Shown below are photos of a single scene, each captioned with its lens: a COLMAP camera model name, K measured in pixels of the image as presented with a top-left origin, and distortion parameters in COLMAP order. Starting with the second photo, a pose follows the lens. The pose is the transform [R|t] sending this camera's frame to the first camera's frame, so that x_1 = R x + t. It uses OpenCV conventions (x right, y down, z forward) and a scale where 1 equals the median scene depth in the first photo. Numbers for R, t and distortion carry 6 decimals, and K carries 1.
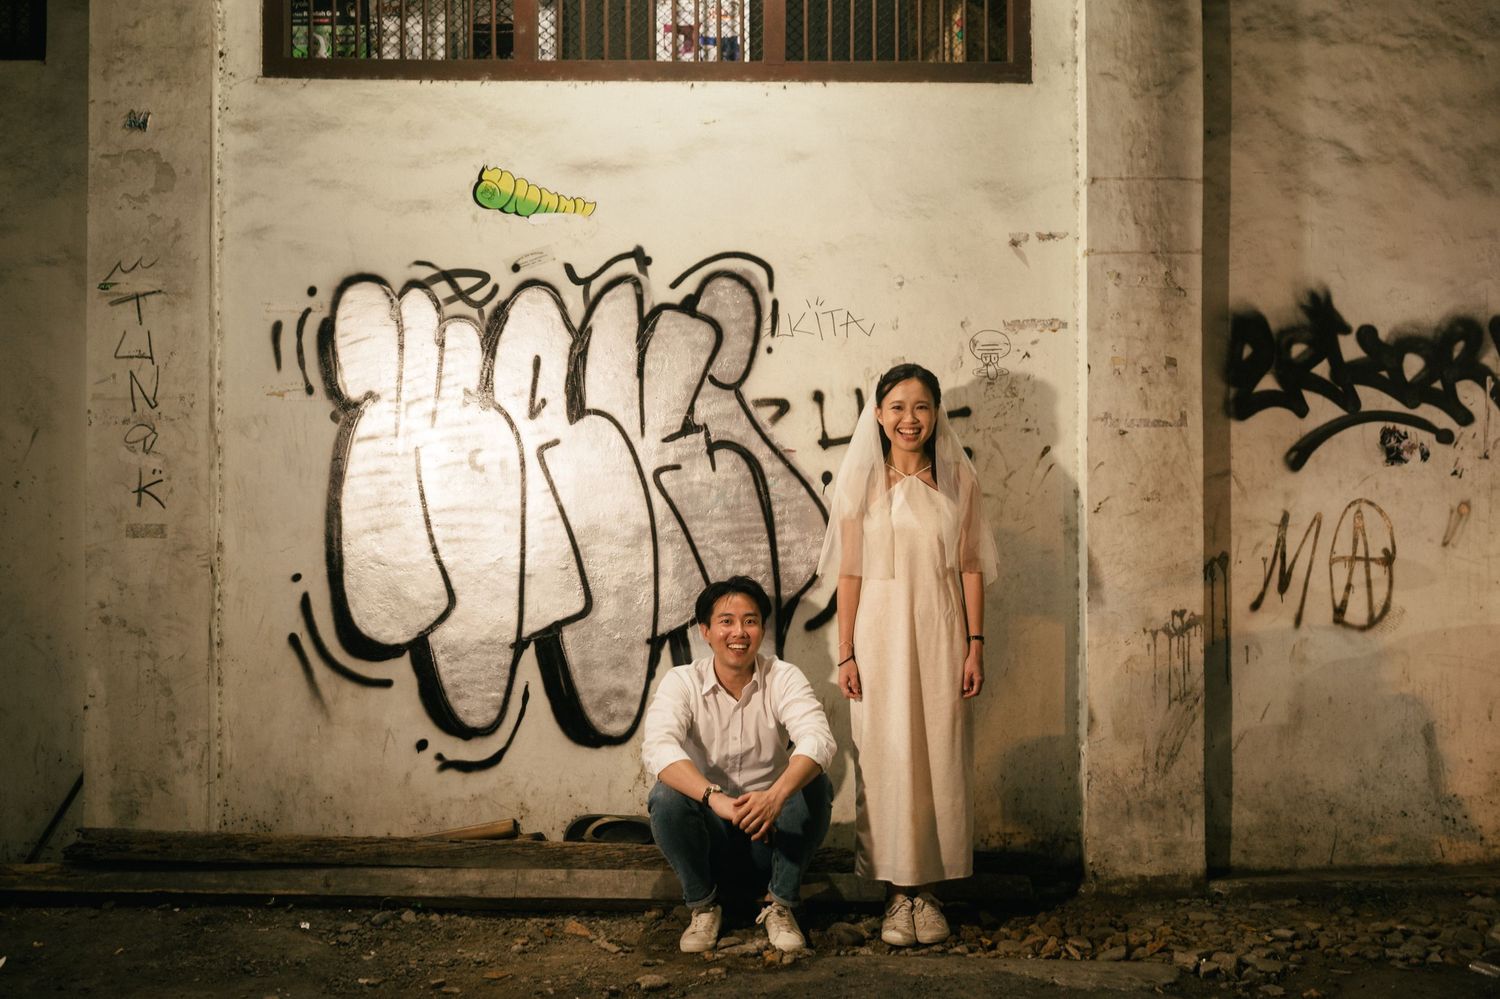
lens RADIAL K [[1535.3, 0, 756.3], [0, 1535.3, 511.0], [0, 0, 1]] dist [0.017100, 0.000000]
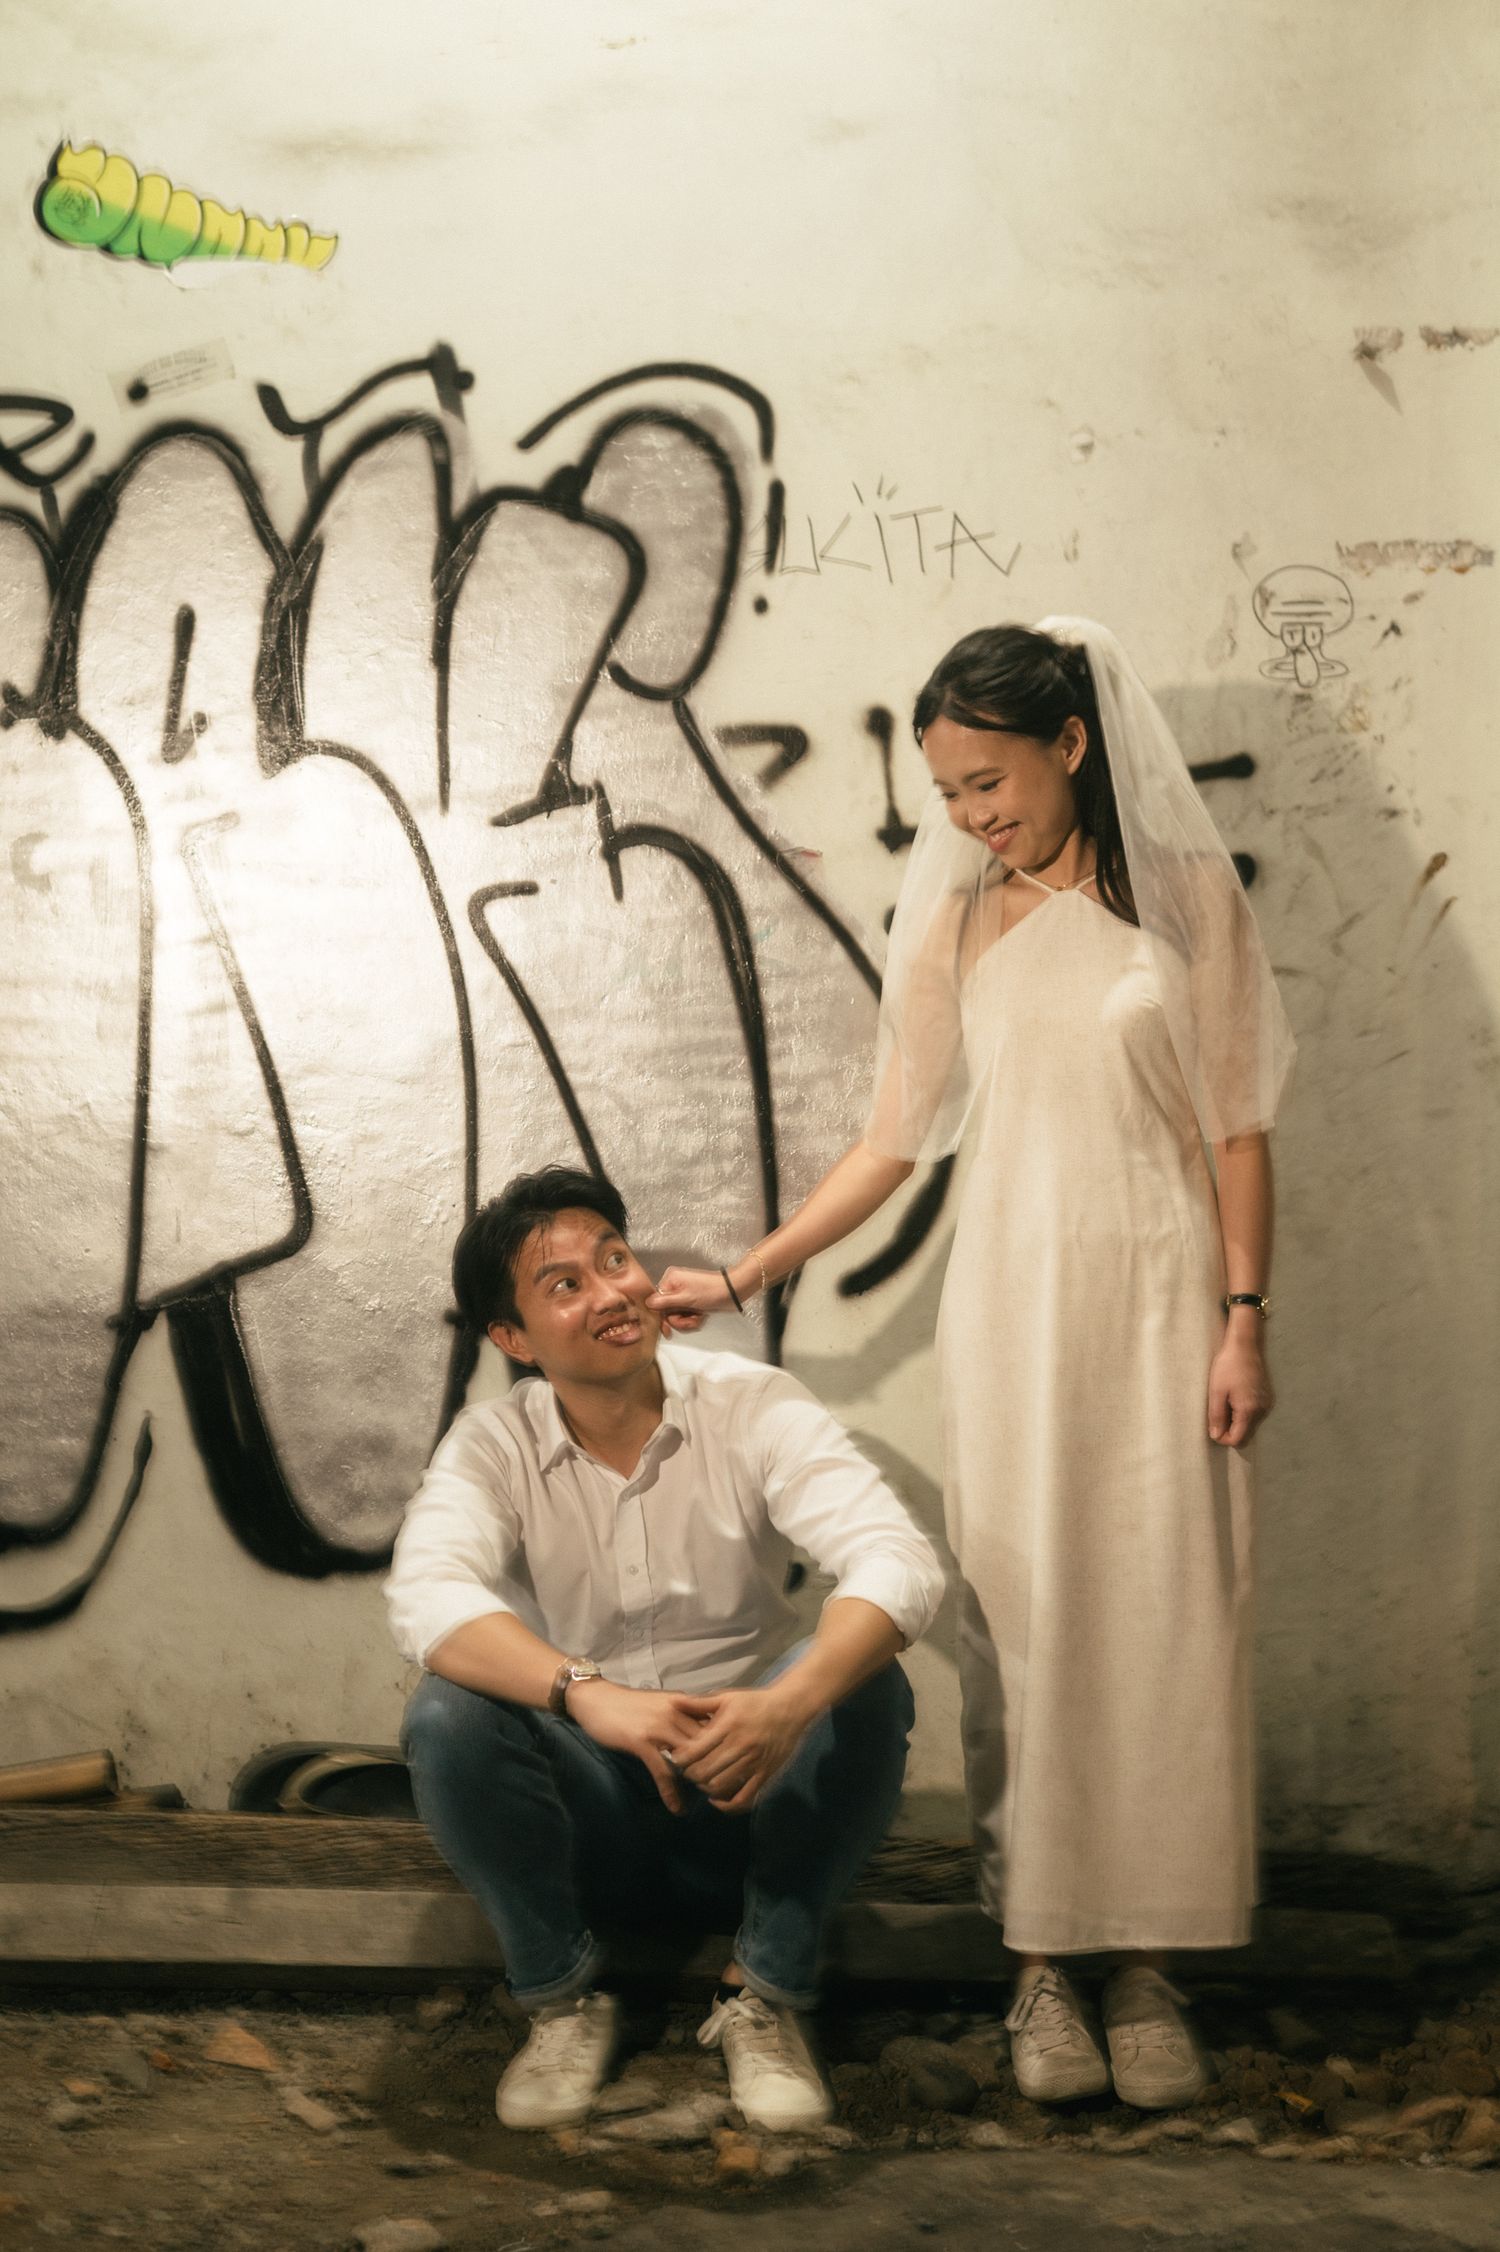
lens RADIAL K [[2305.0, 0, 752.8], [0, 2305.0, 1181.6], [0, 0, 1]] dist [0.017100, 0.000000]
pose [[0.999886, 0.014952, -0.002318, 0.010240], [-0.014973, 0.999846, -0.009102, 0.053259], [0.002181, 0.009136, 0.999956, 0.392752]]
